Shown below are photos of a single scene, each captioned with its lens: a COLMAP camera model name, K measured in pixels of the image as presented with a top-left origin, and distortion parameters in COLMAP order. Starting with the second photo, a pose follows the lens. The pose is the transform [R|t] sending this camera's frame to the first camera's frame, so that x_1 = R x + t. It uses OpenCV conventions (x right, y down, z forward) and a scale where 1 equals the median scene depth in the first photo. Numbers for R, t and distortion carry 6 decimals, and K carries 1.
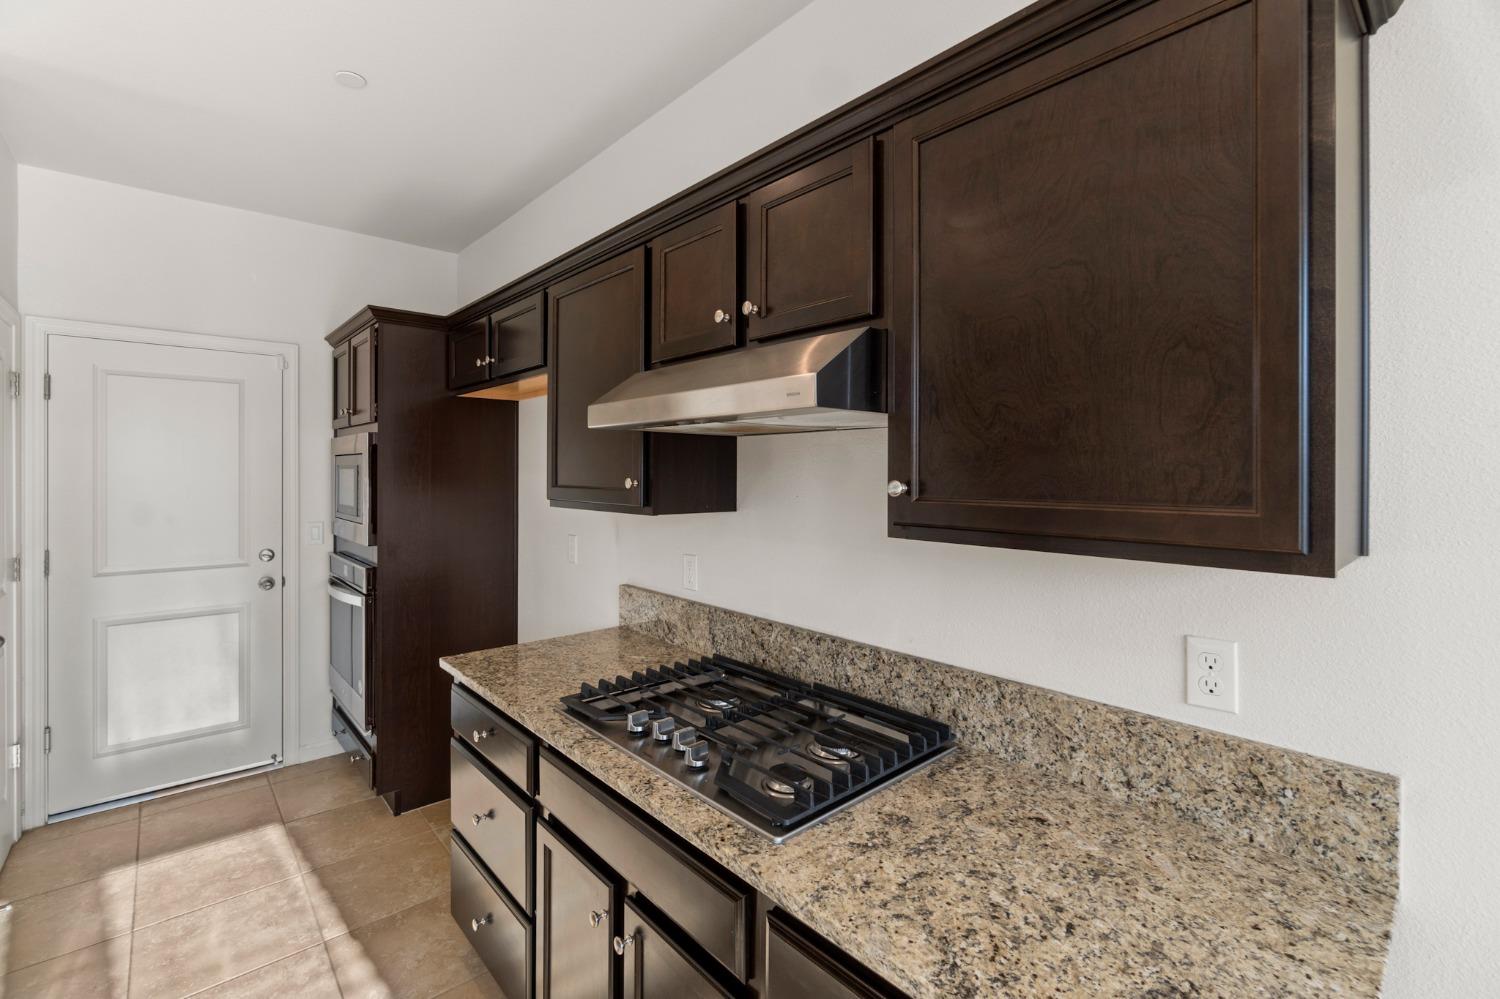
lens RADIAL K [[652.1, 0, 753.9], [0, 652.1, 470.7], [0, 0, 1]] dist [0.000013, 0.000027]
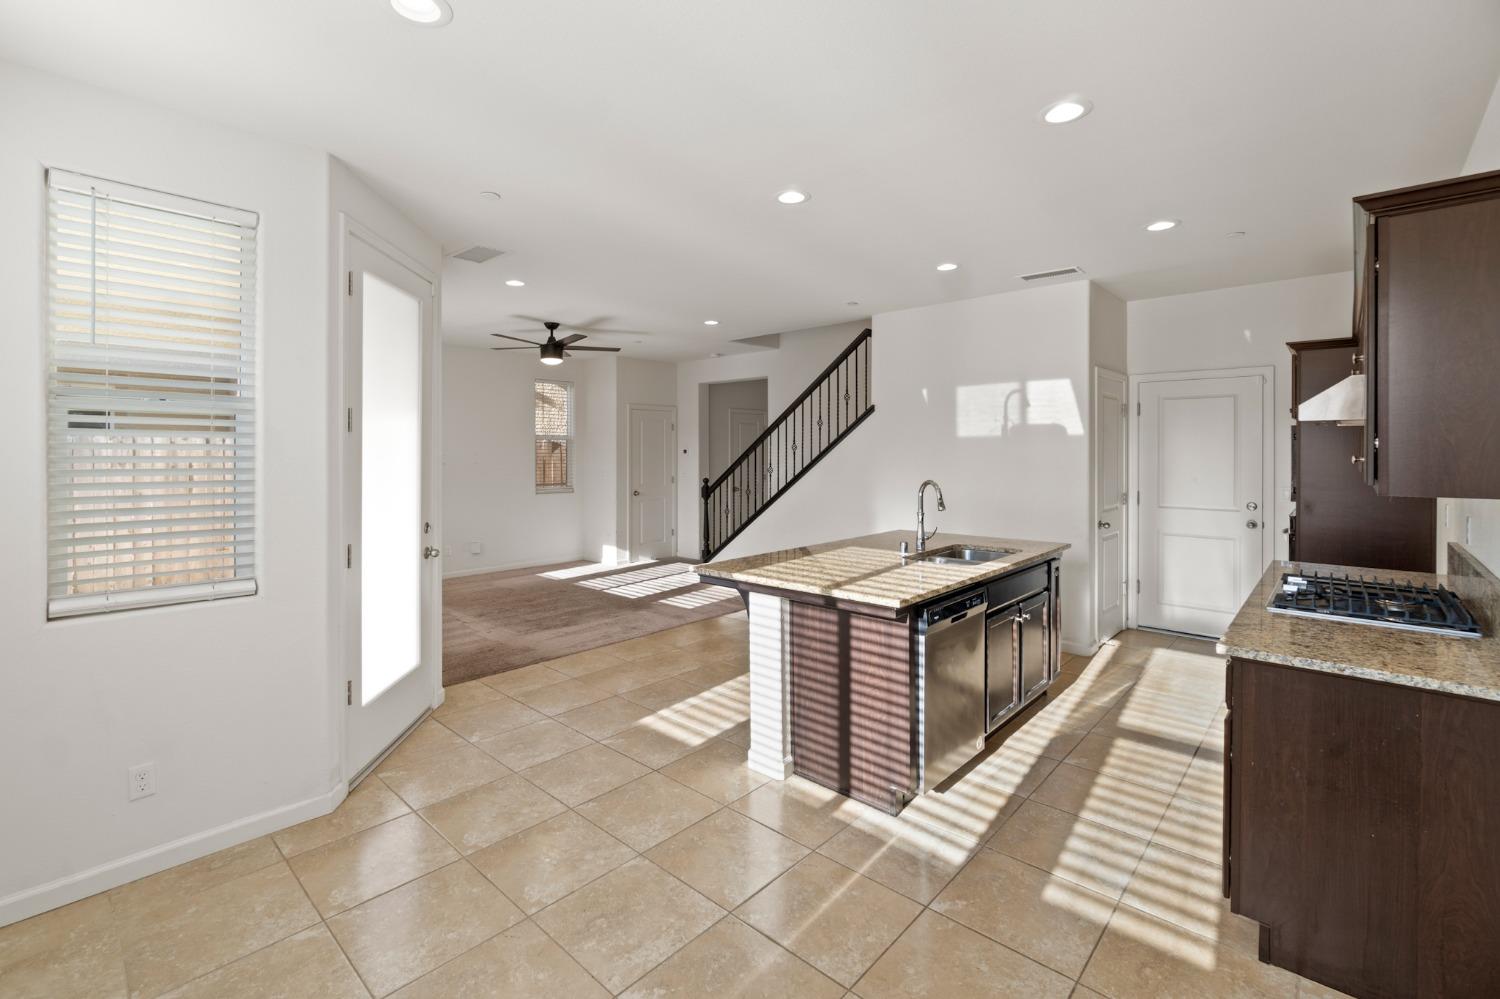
lens RADIAL K [[656.4, 0, 738.0], [0, 656.4, 453.7], [0, 0, 1]] dist [-0.002245, 0.000109]
pose [[0.094048, 0.004398, -0.995558, 1.680235], [-0.002786, 0.999987, 0.004155, 0.007114], [0.995564, 0.002382, 0.094059, -0.869739]]
